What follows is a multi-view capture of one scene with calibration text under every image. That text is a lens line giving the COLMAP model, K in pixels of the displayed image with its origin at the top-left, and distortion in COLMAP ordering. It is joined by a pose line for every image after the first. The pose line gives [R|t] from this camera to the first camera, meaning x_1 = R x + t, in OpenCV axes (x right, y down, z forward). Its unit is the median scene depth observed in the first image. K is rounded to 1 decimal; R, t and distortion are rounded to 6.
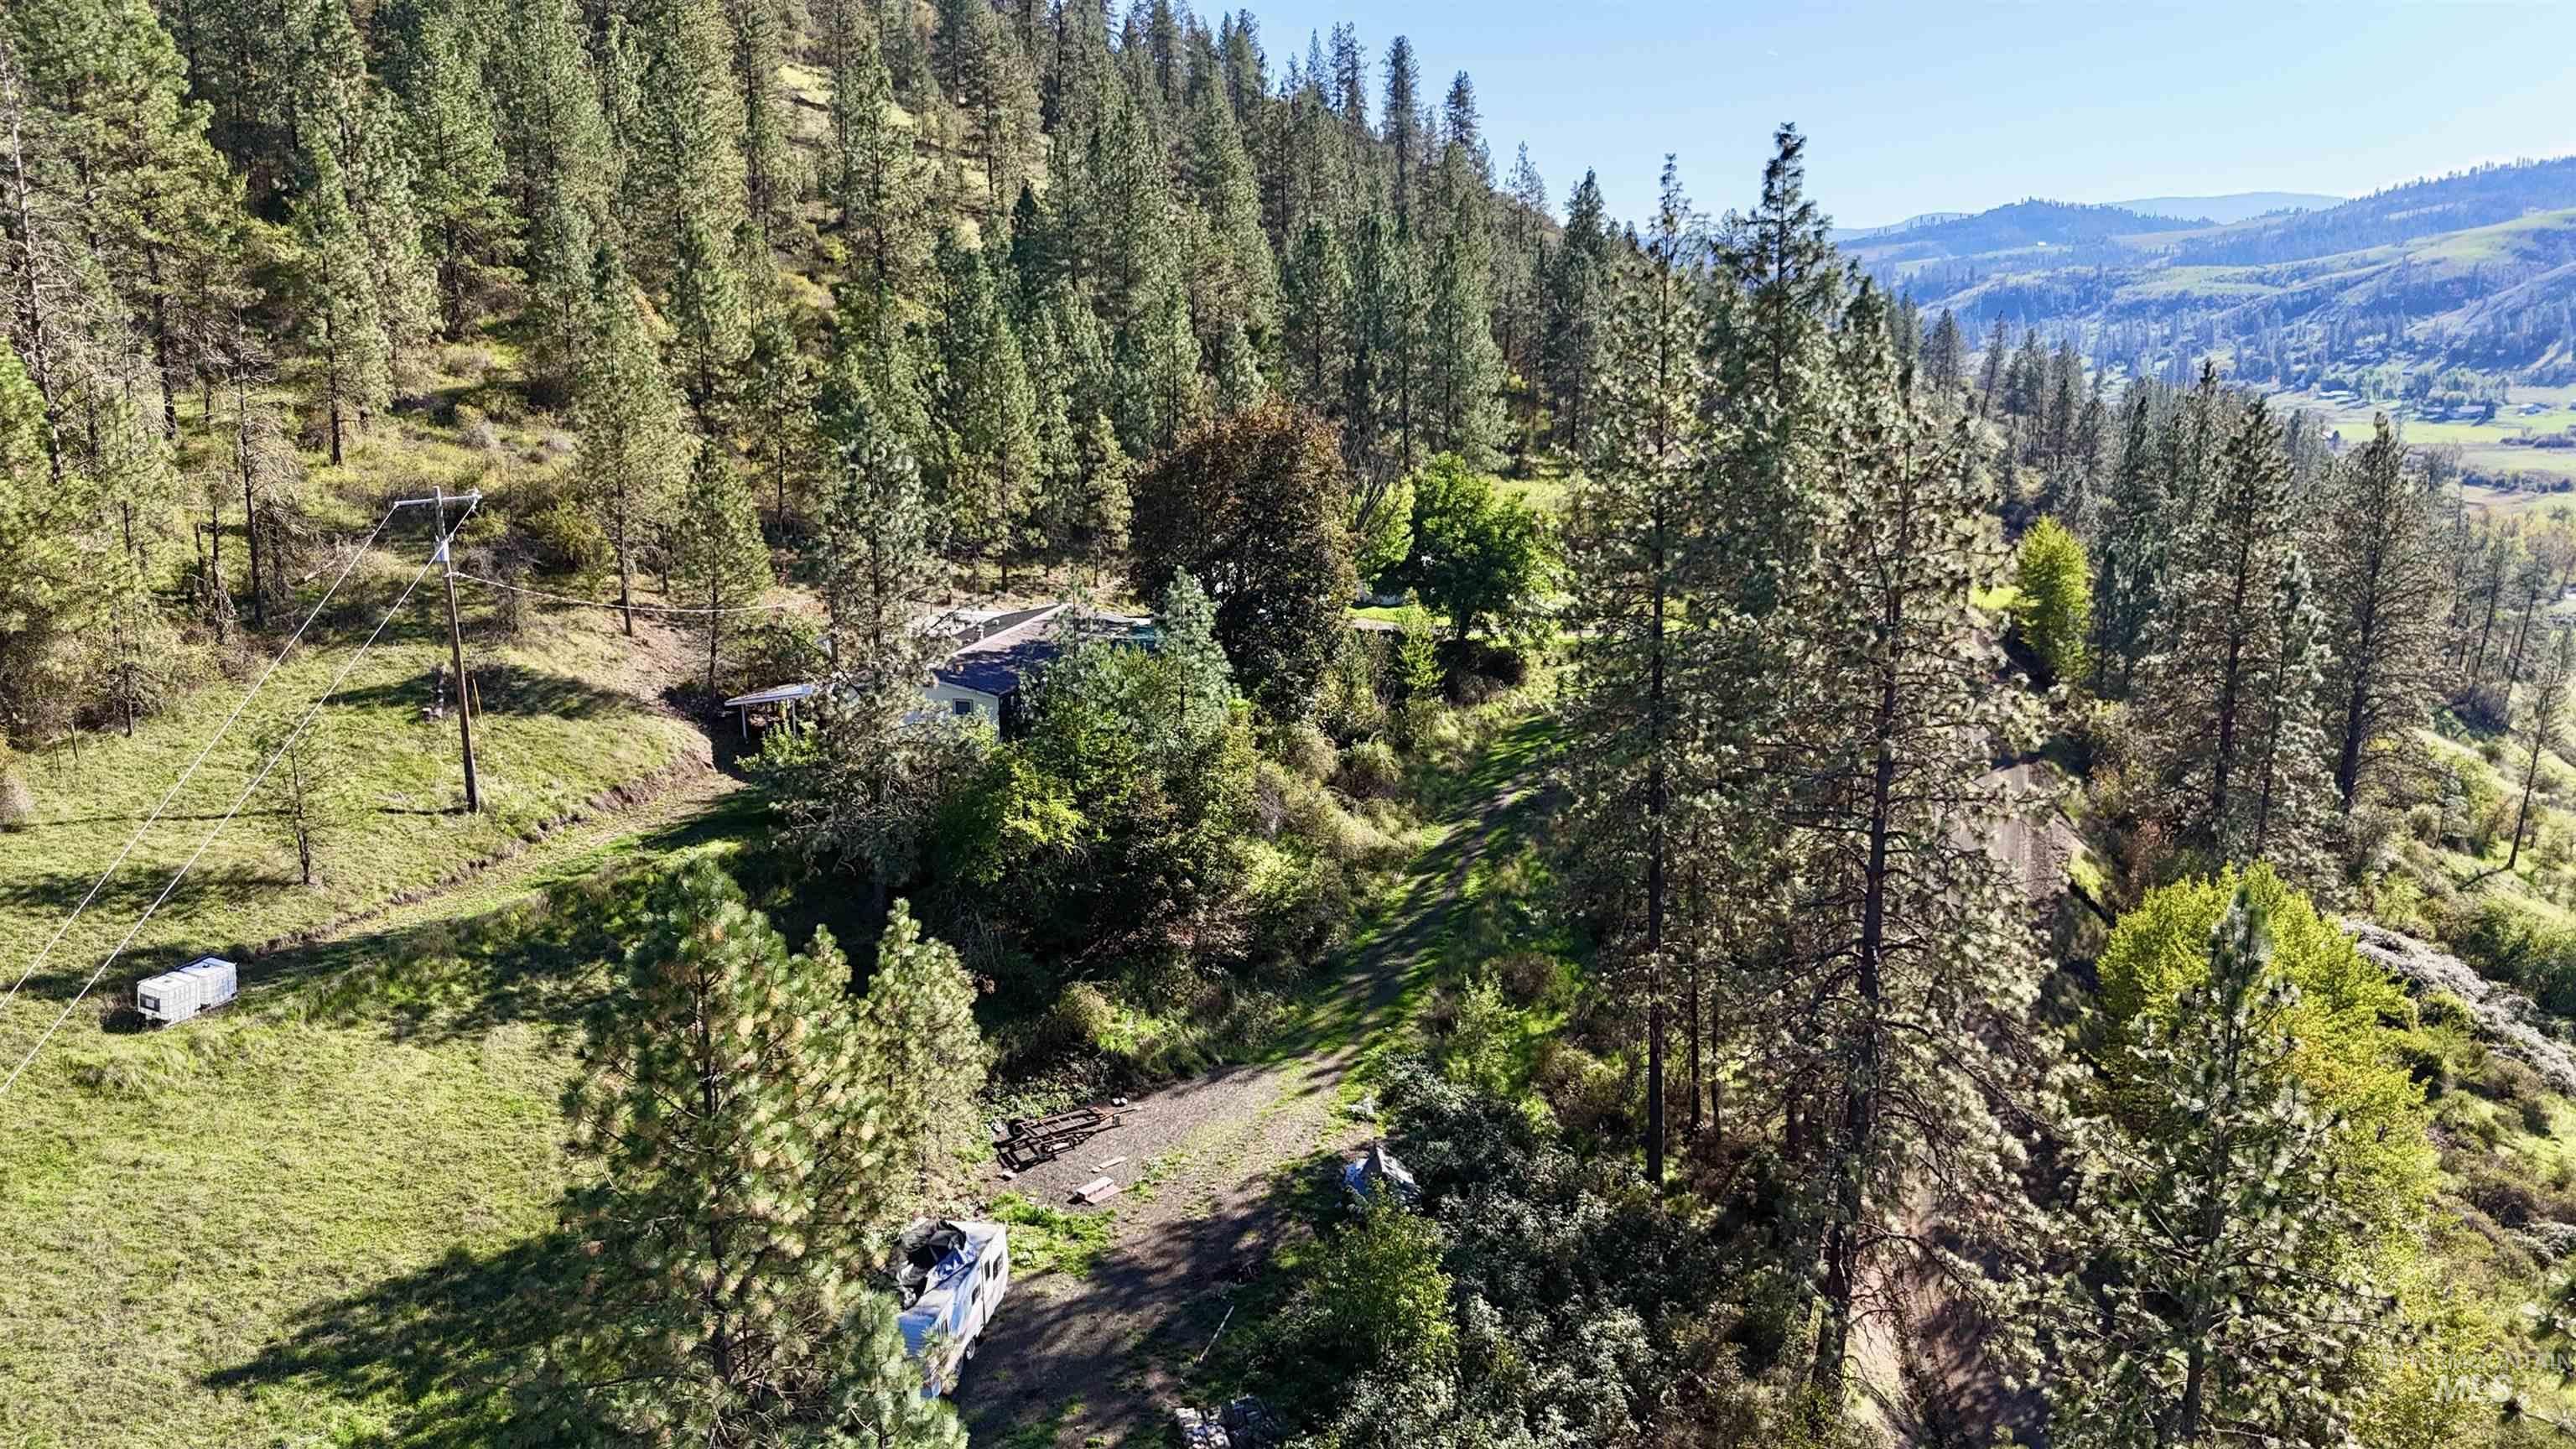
lens RADIAL K [[1904.8, 0, 1300.8], [0, 1904.8, 728.6], [0, 0, 1]] dist [0.050672, -0.046485]
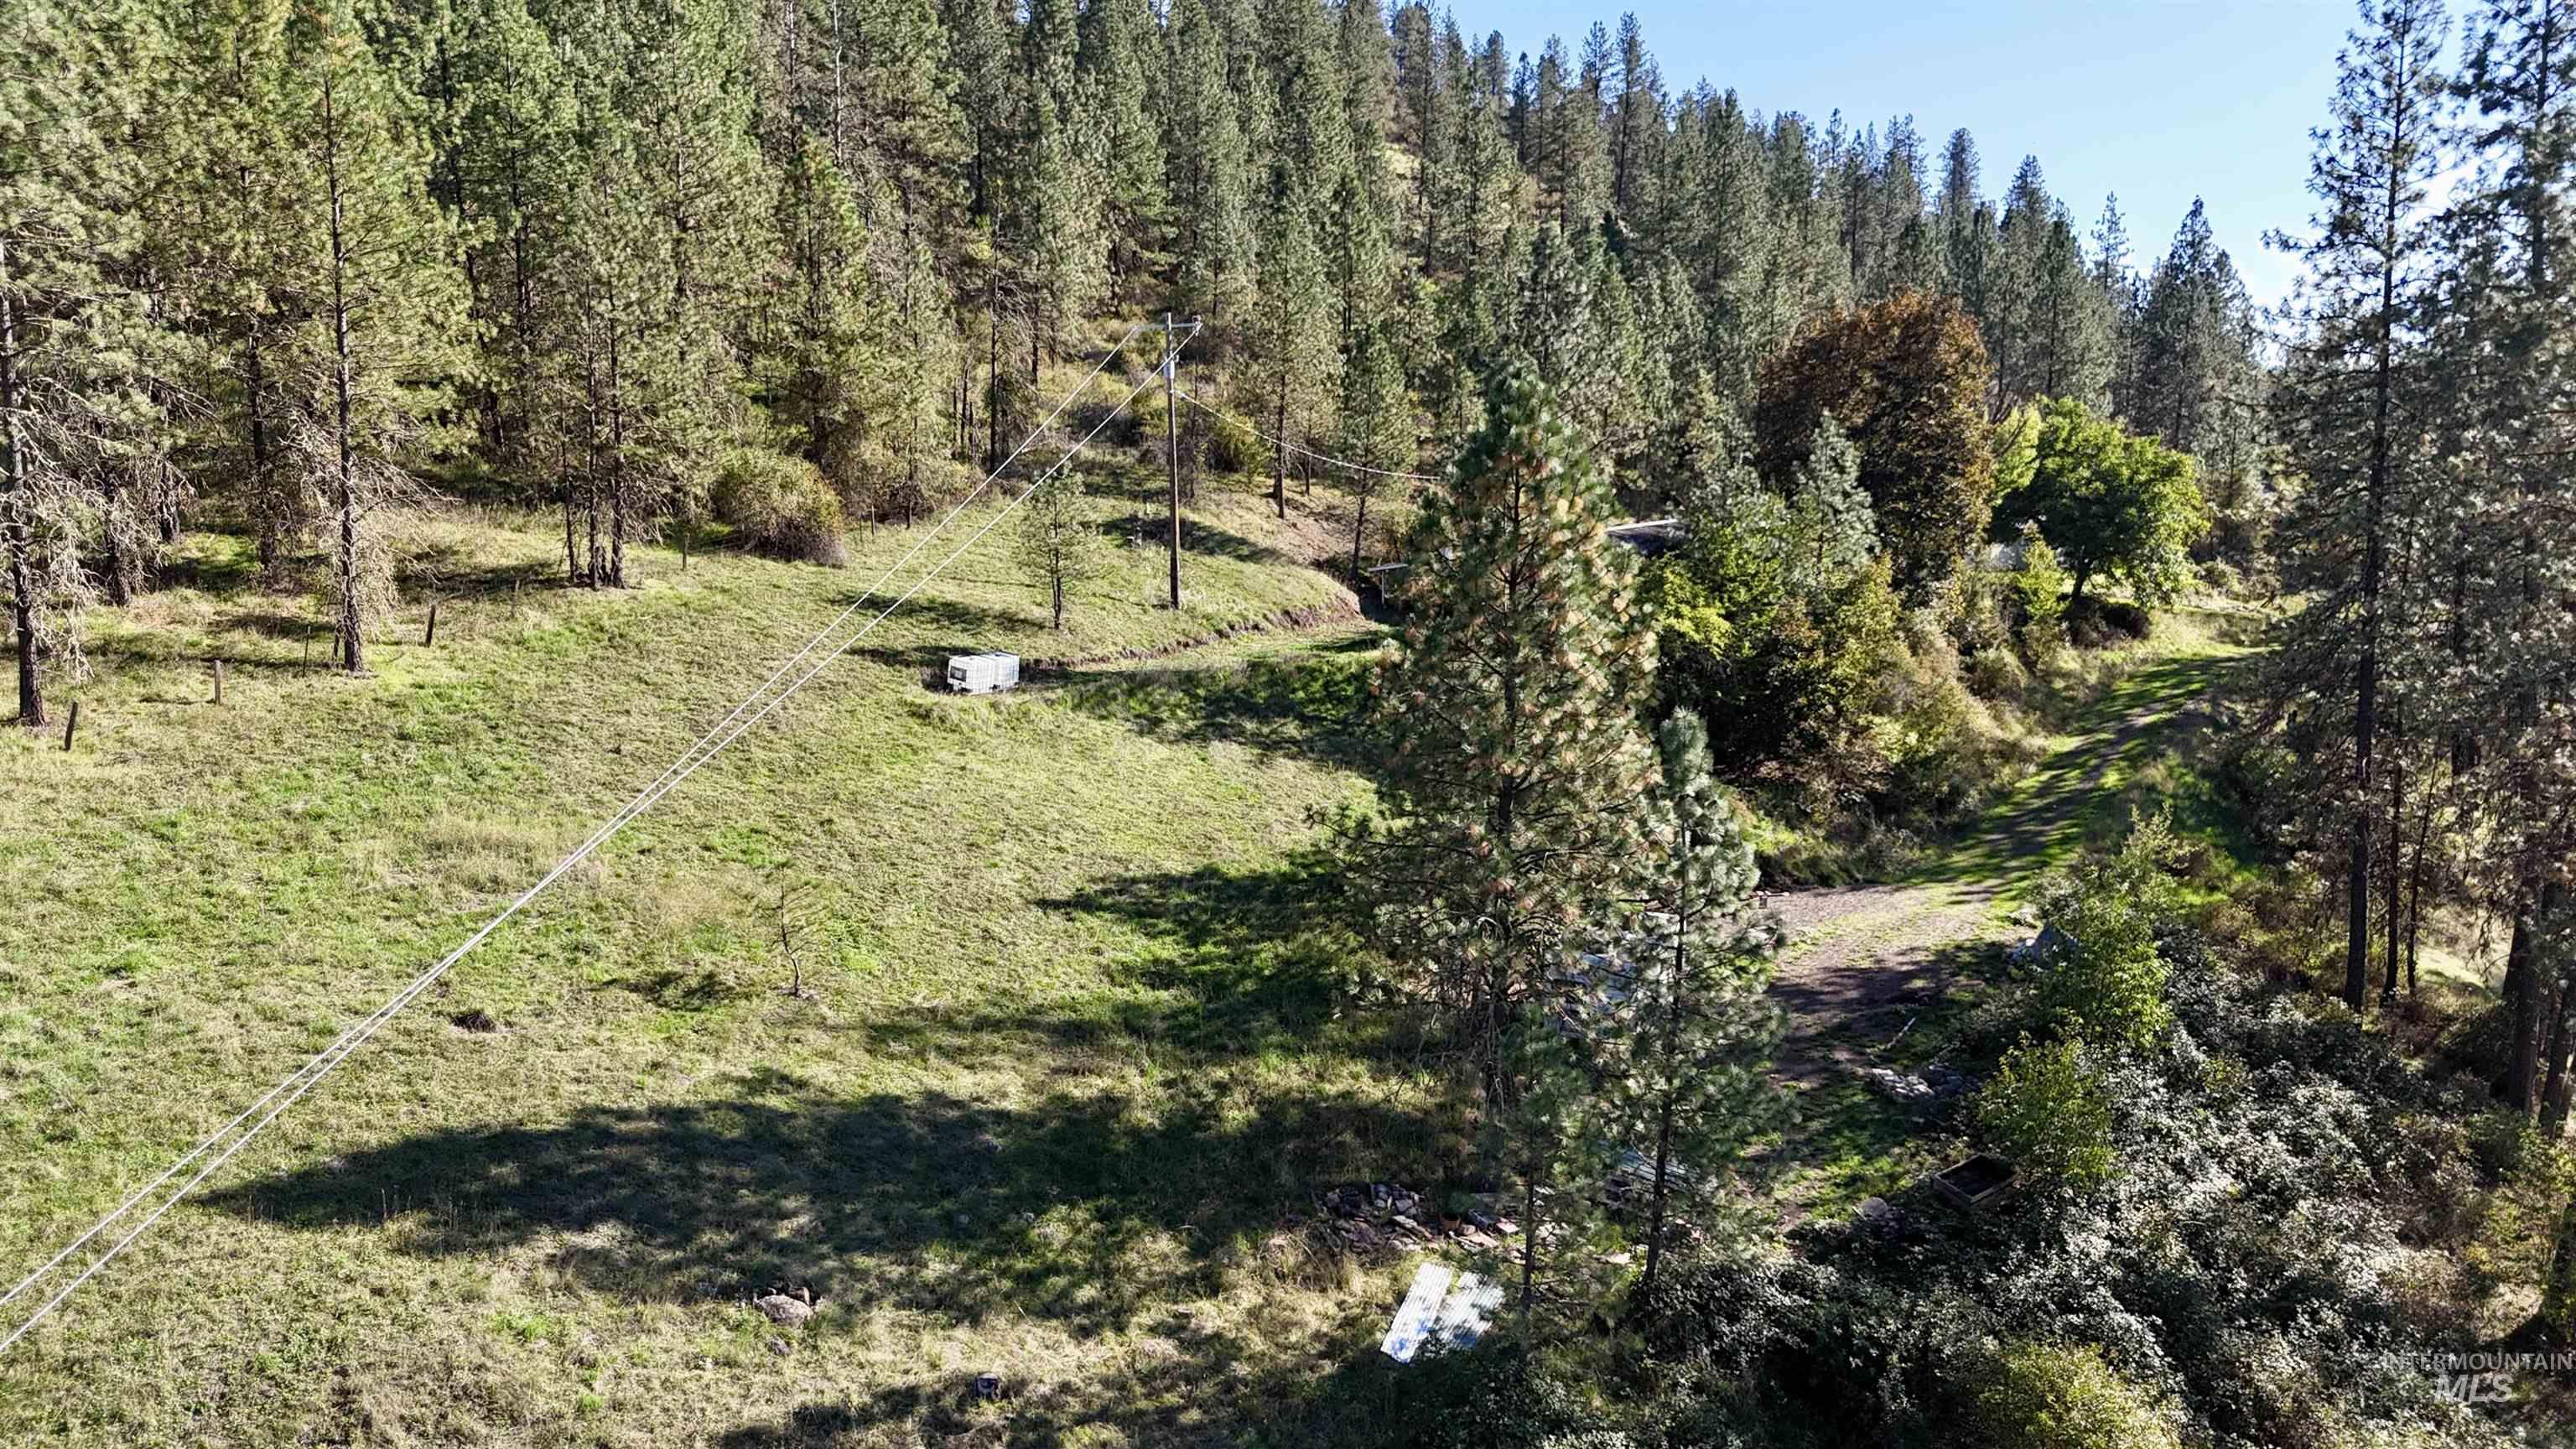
lens RADIAL K [[1904.8, 0, 1290.1], [0, 1904.8, 733.3], [0, 0, 1]] dist [0.050672, -0.046485]
pose [[0.963866, 0.039166, -0.263493, -0.067785], [-0.055918, 0.996843, -0.056376, 0.168757], [0.260453, 0.069073, 0.963013, -0.047588]]
